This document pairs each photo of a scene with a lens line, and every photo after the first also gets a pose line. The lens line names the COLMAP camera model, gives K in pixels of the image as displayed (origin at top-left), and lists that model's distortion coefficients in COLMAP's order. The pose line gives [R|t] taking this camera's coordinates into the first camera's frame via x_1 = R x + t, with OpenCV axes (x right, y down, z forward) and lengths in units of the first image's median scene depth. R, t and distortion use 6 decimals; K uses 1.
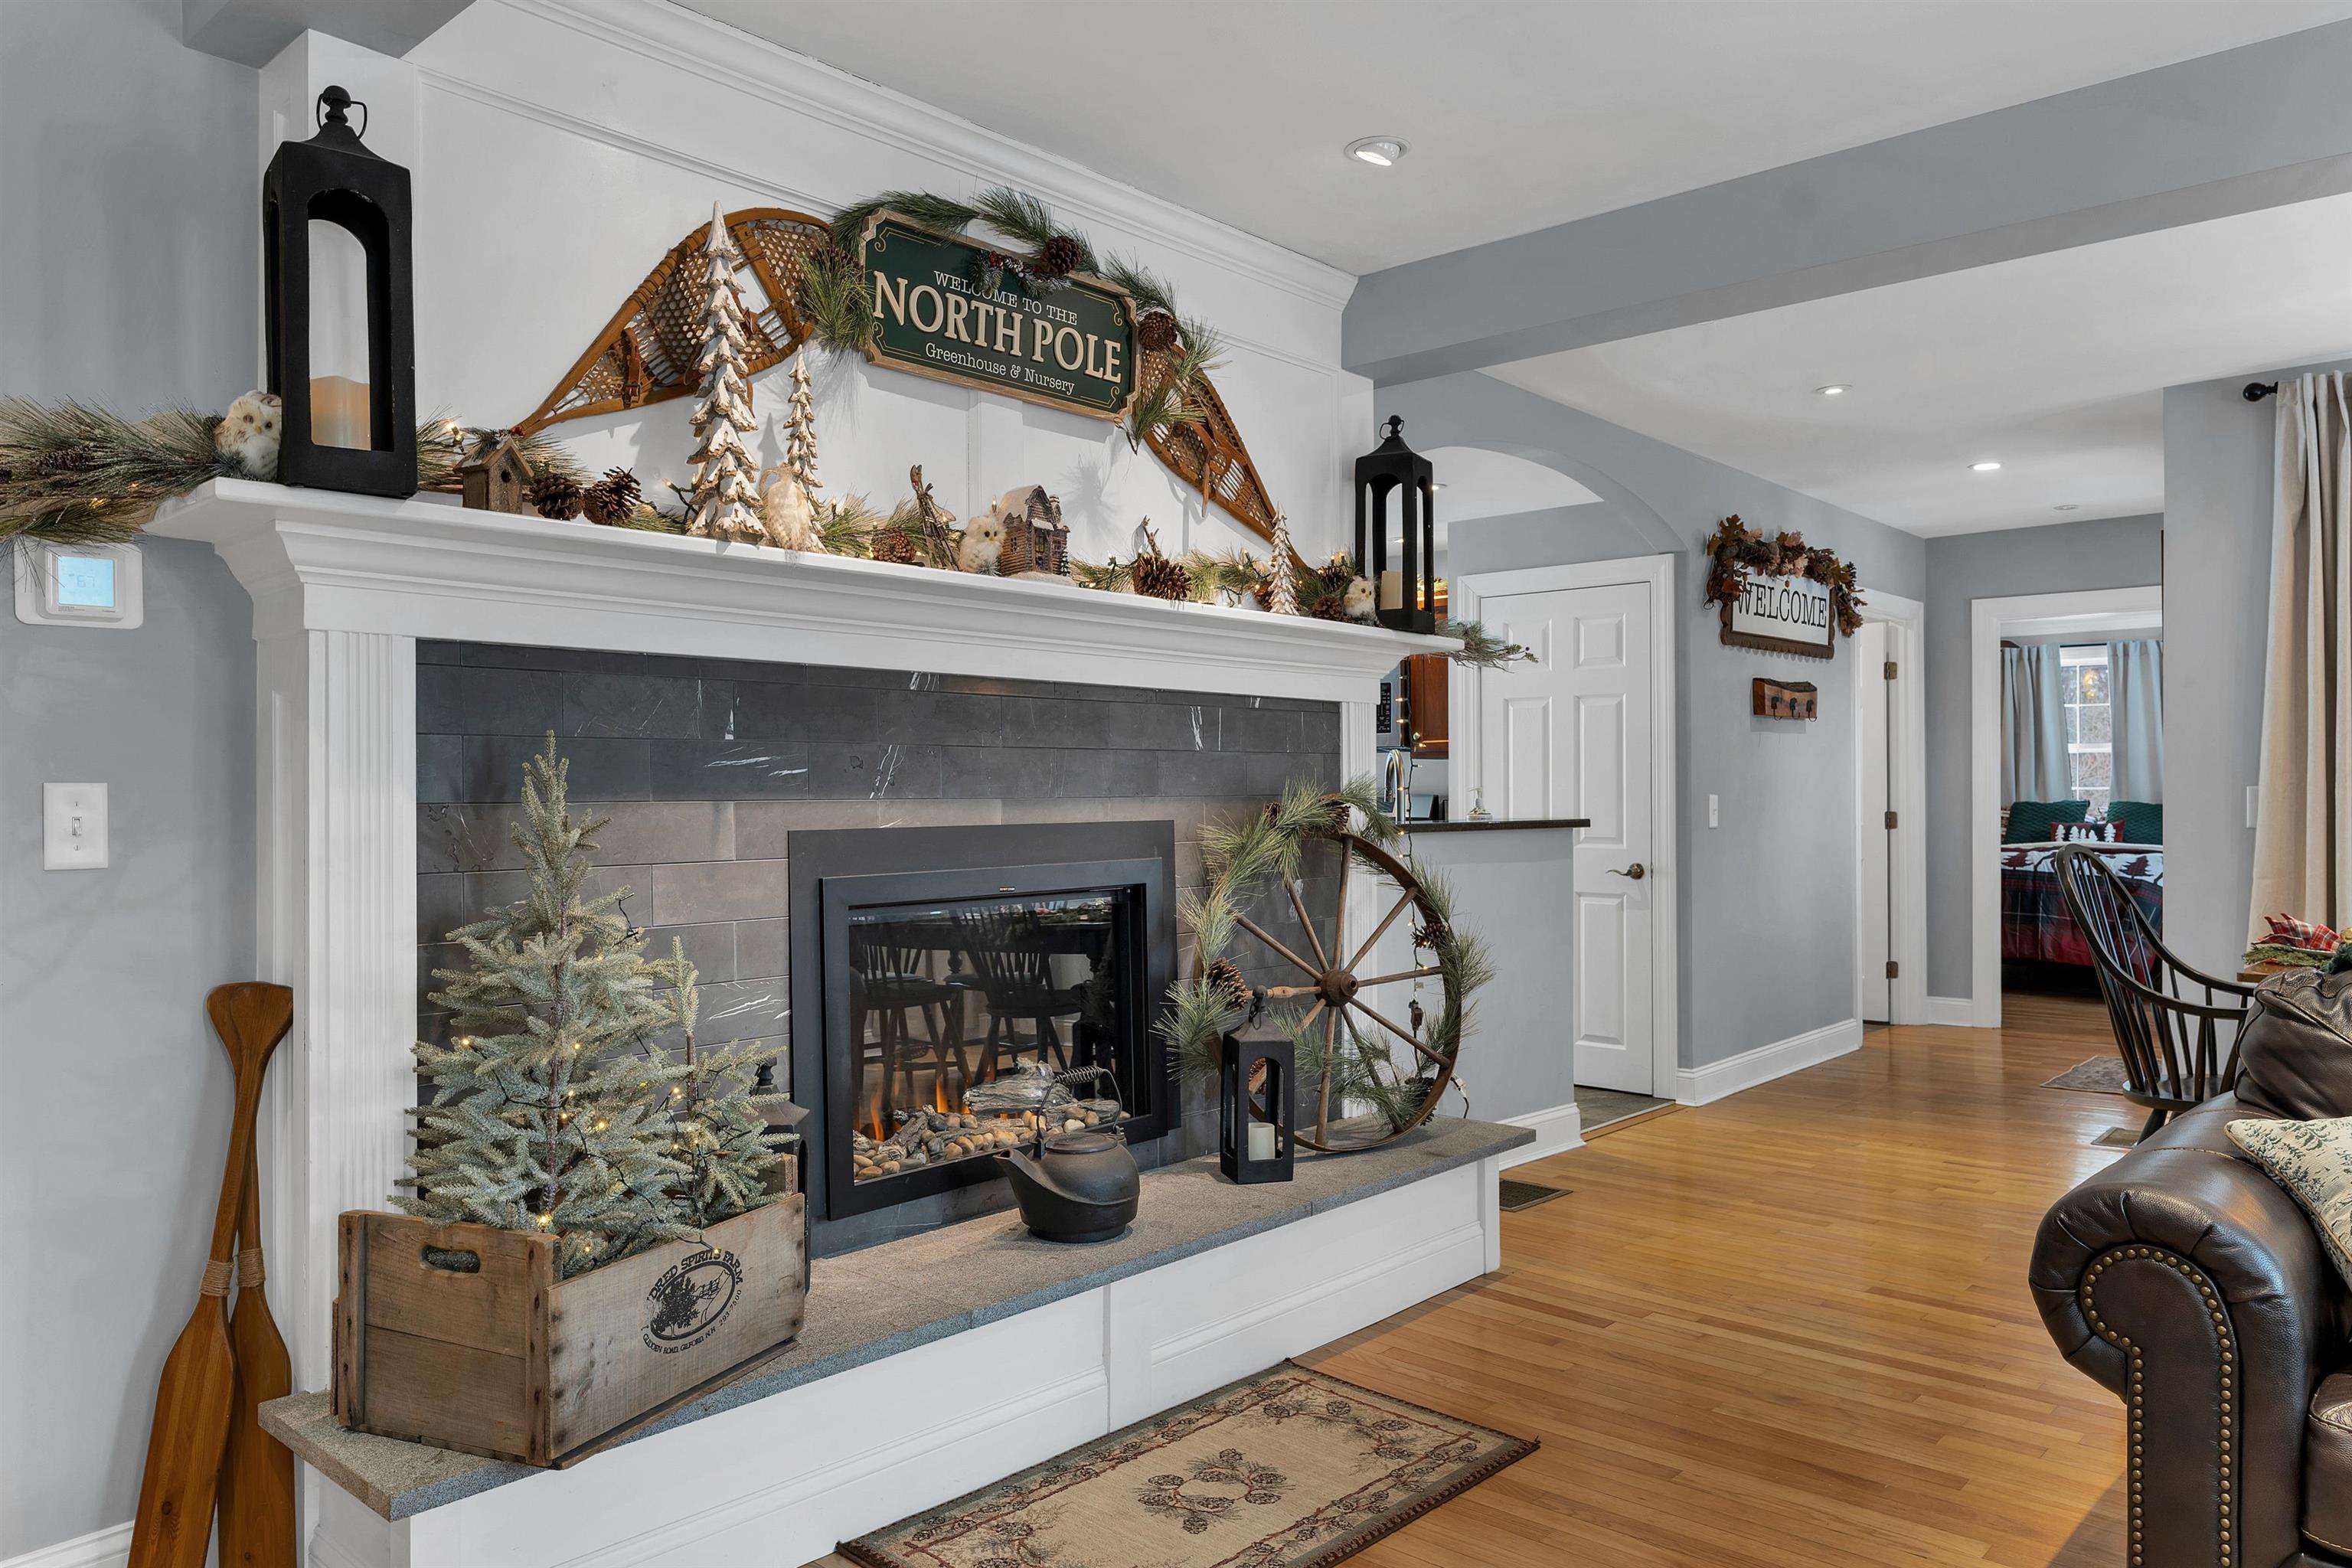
lens RADIAL K [[1577.1, 0, 1176.0], [0, 1577.1, 784.0], [0, 0, 1]] dist [-0.005377, -0.001201]
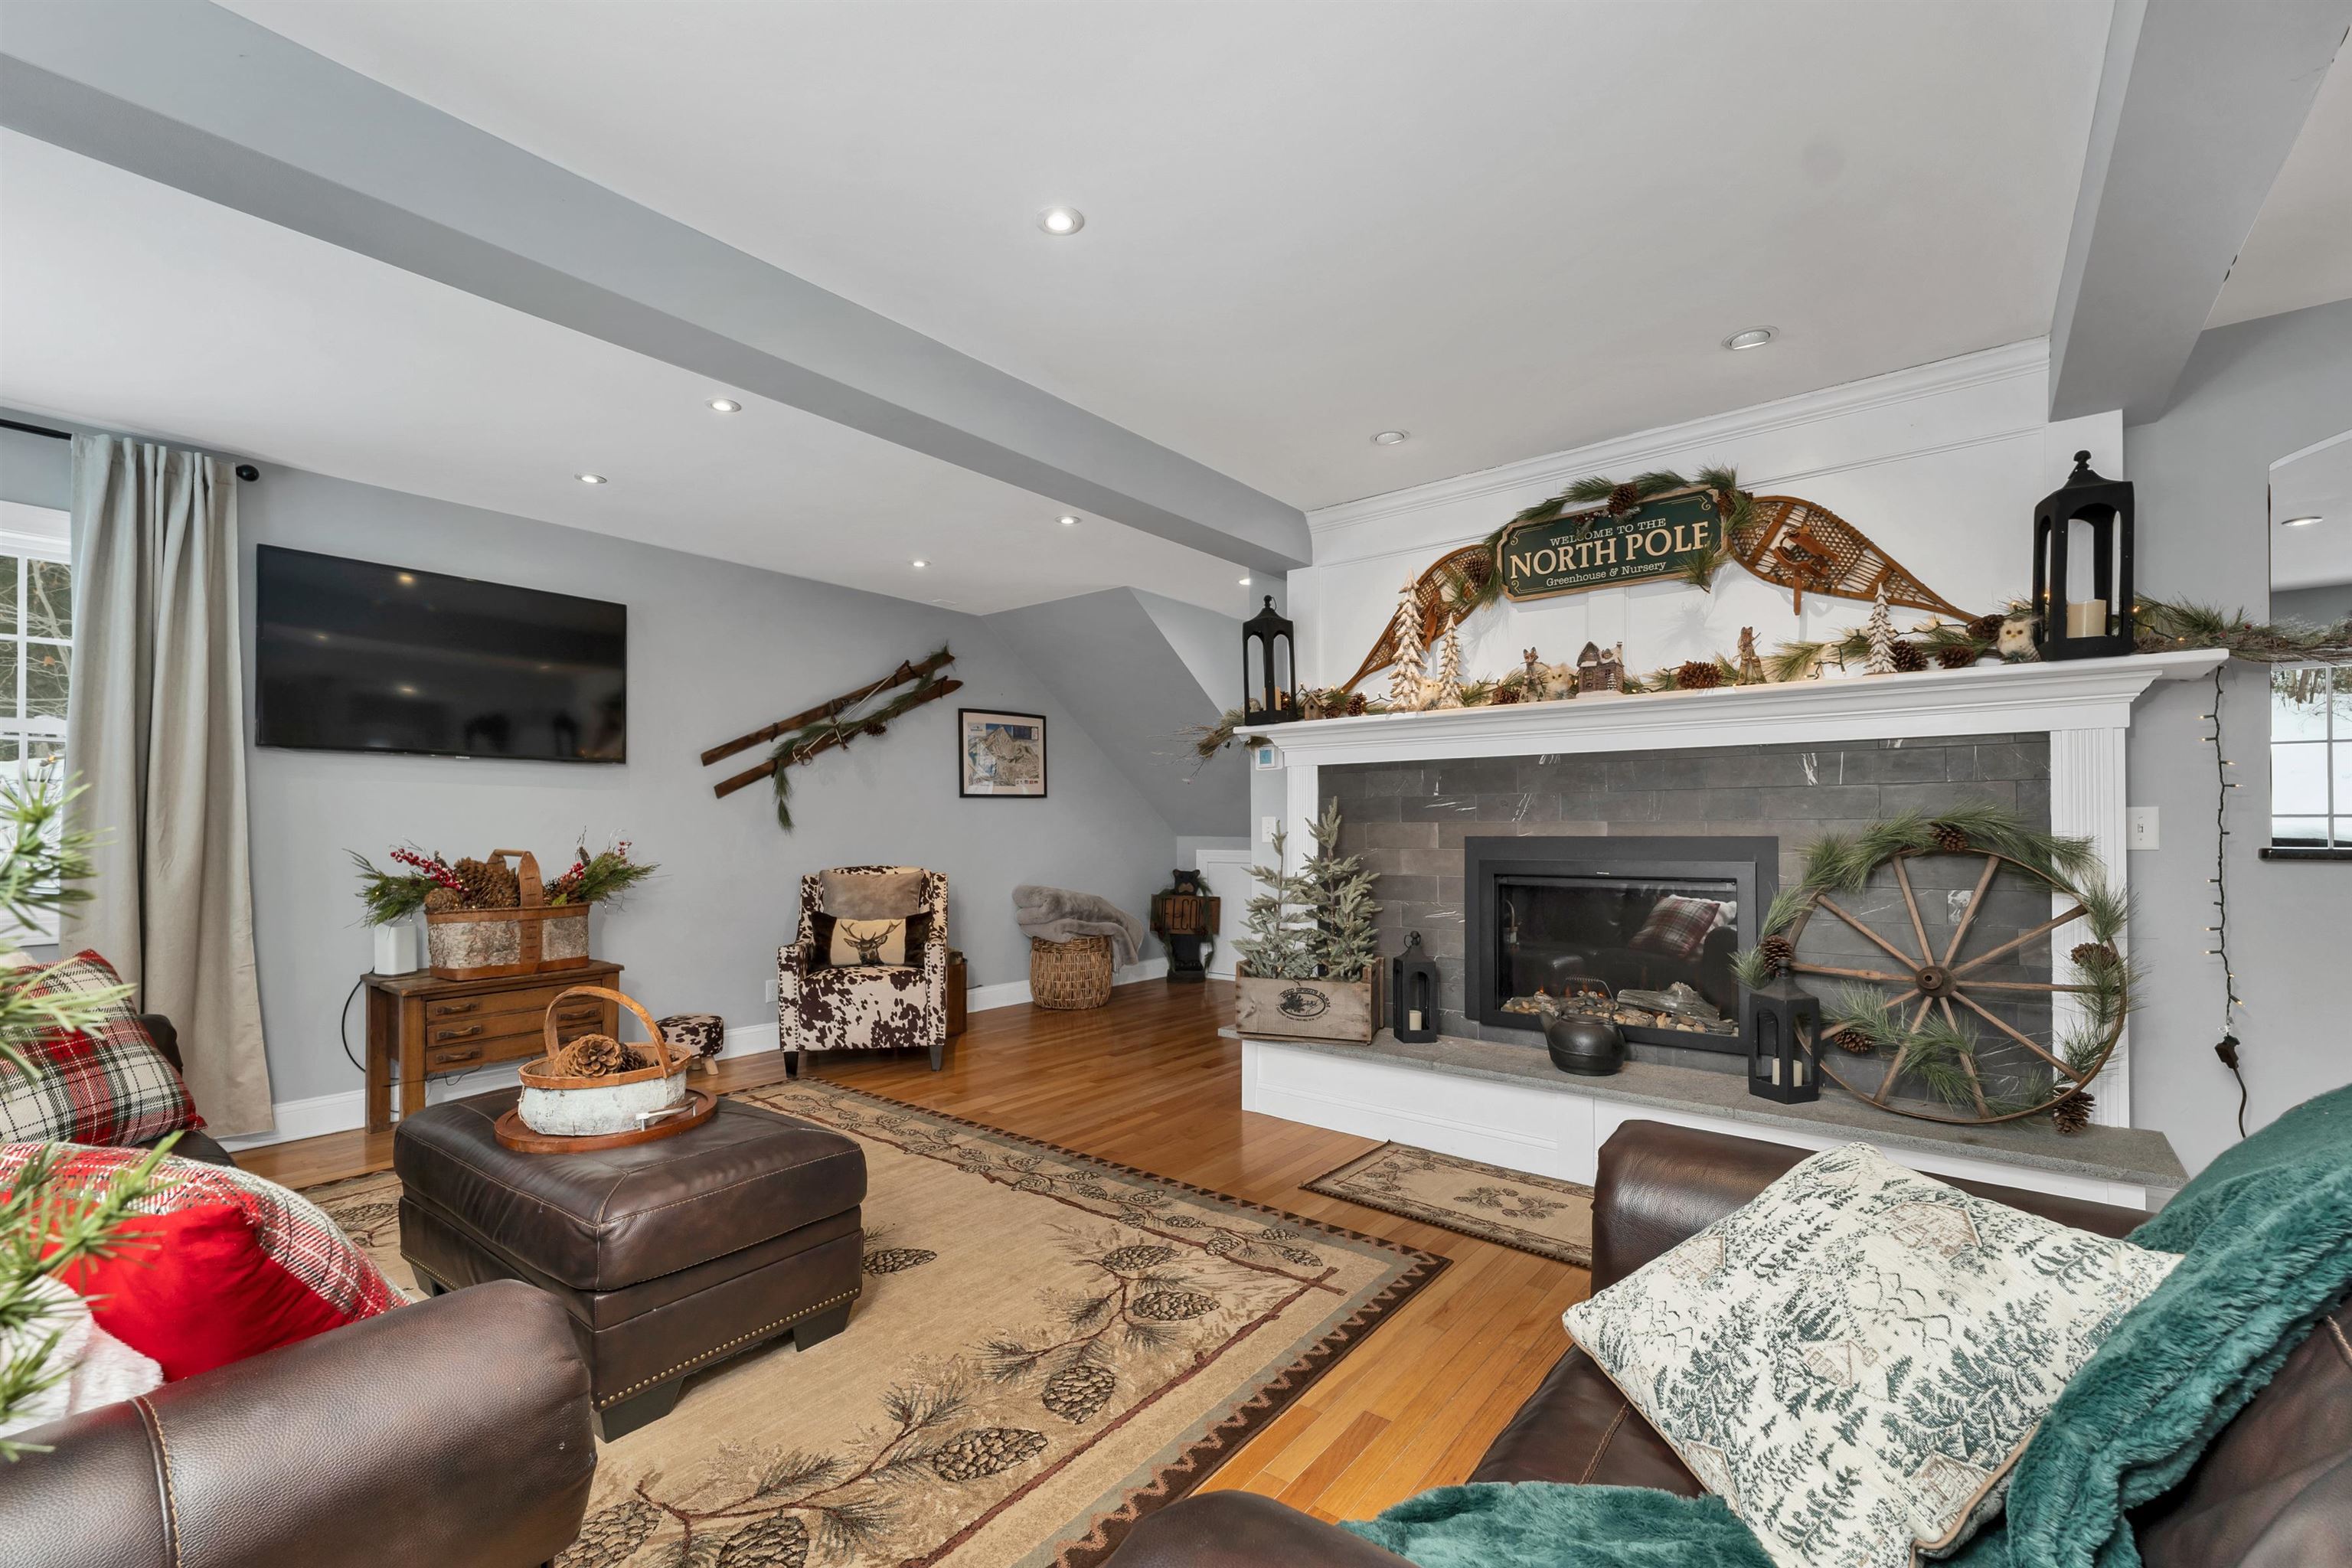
lens RADIAL K [[990.5, 0, 1160.5], [0, 990.5, 812.3], [0, 0, 1]] dist [-0.000081, 0.000121]
pose [[0.051219, -0.009930, -0.998638, 0.992360], [0.009639, 0.999909, -0.009448, 0.005350], [0.998641, -0.009142, 0.051310, 0.471846]]
